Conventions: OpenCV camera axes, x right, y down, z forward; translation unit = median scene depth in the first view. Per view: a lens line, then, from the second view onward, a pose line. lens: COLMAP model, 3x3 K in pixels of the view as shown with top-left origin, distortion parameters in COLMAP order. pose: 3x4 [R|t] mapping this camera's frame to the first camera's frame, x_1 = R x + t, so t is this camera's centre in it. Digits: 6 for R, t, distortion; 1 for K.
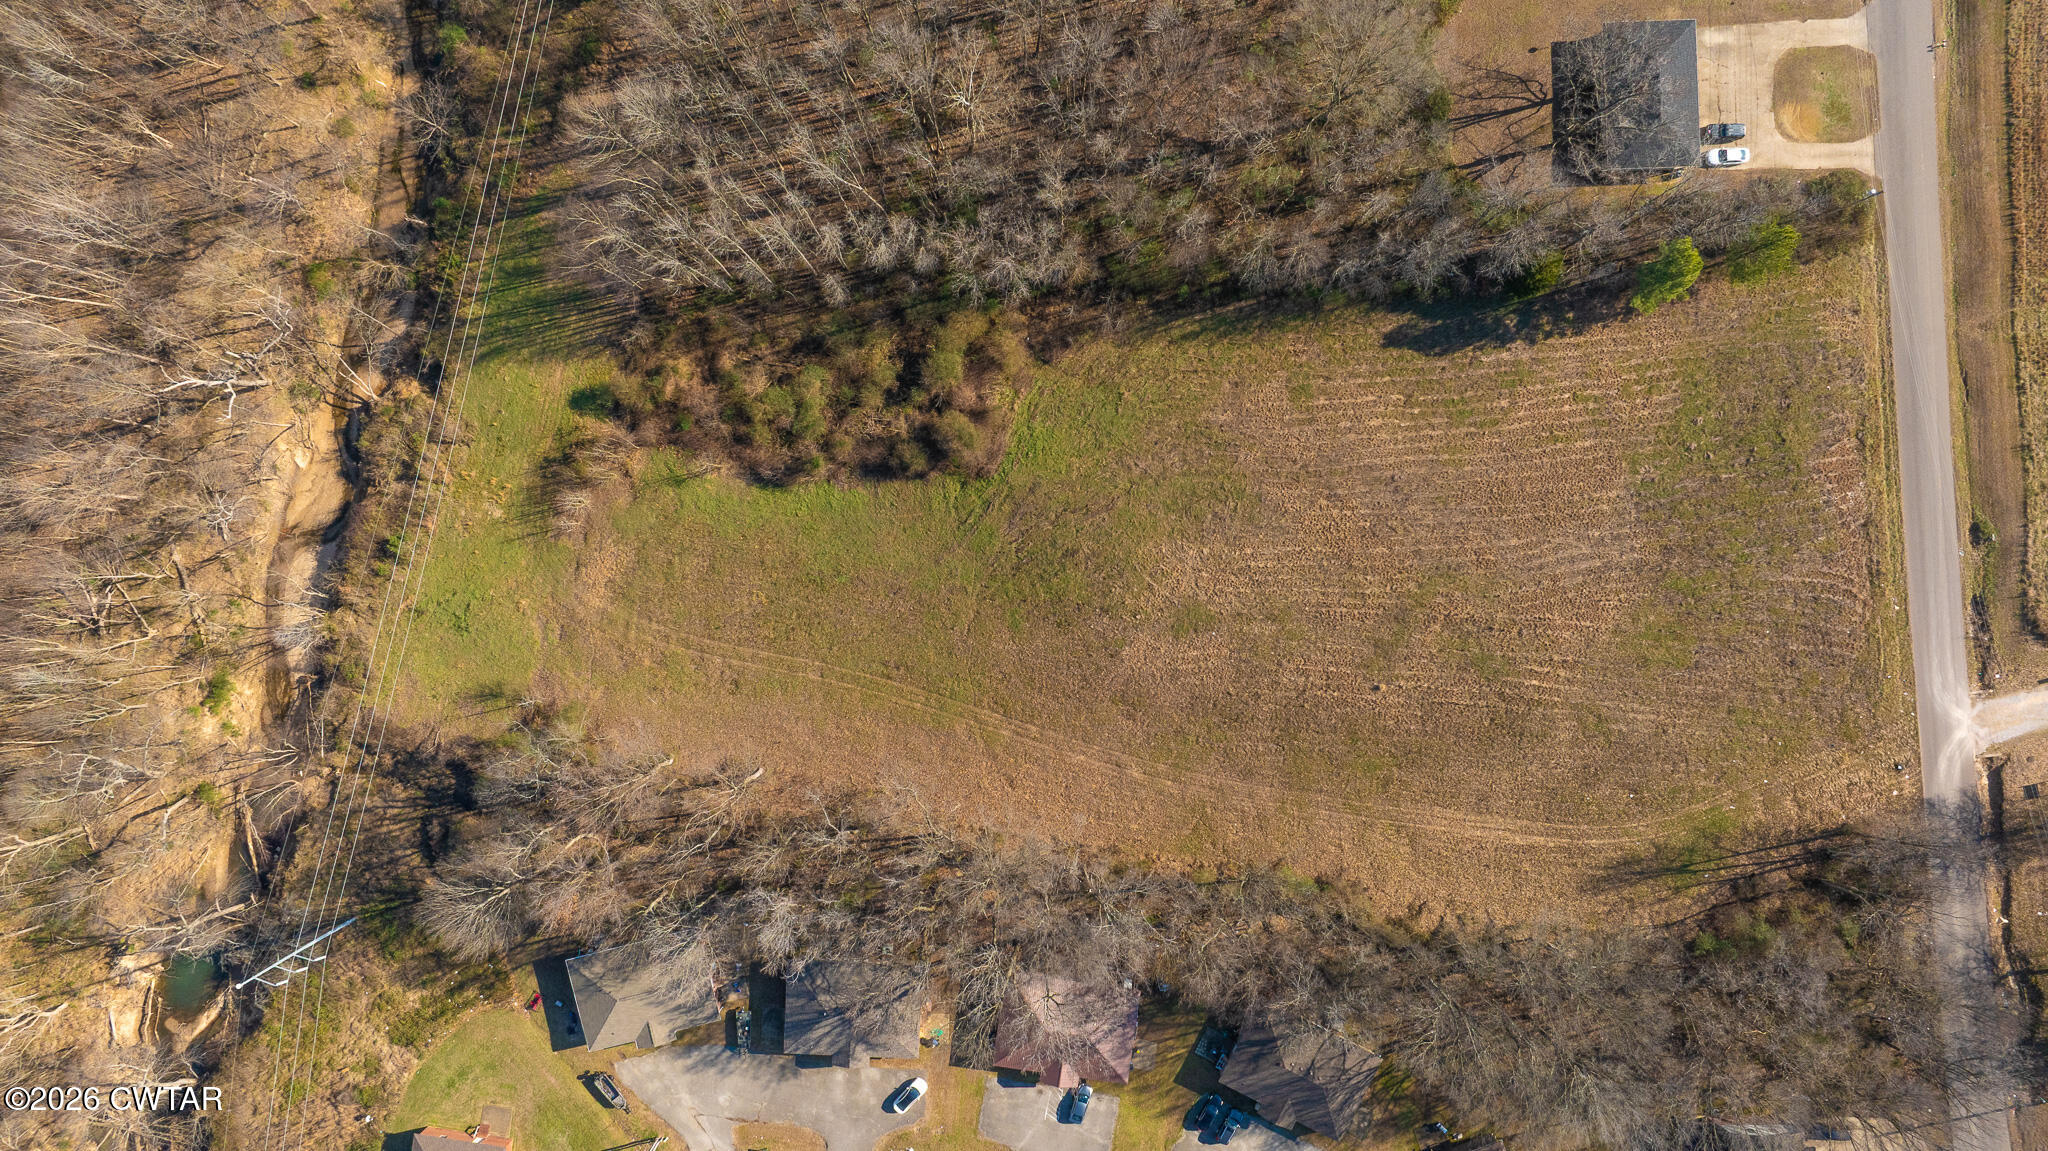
lens RADIAL K [[1461.8, 0, 1020.7], [0, 1461.8, 563.3], [0, 0, 1]] dist [-0.014590, 0.024744]
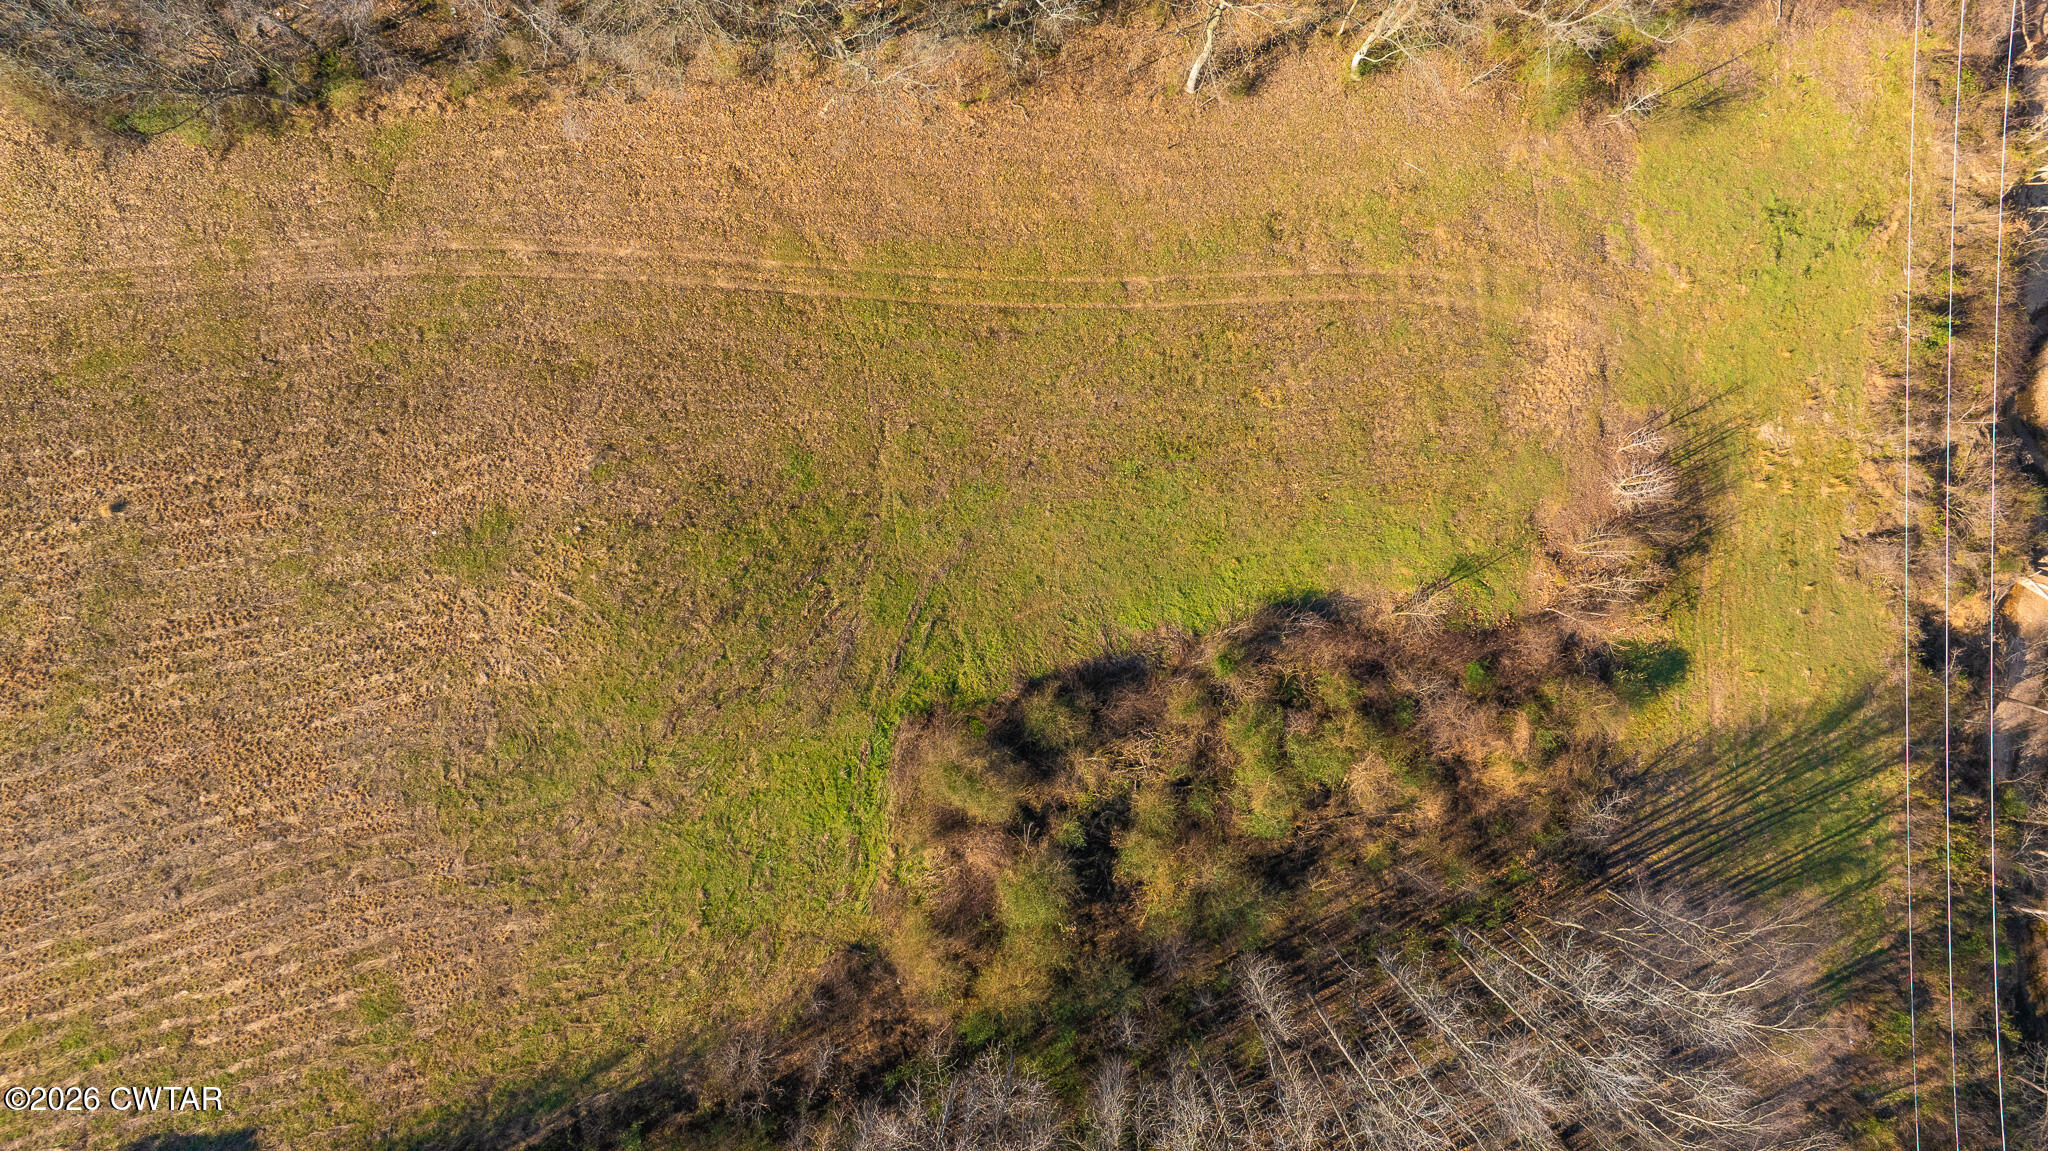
lens RADIAL K [[1461.8, 0, 1020.7], [0, 1461.8, 571.4], [0, 0, 1]] dist [-0.014590, 0.024744]
pose [[-0.970757, 0.240044, 0.003040, -0.076027], [-0.240052, -0.970515, -0.021810, -0.005925], [-0.002285, -0.021902, 0.999758, 0.460075]]
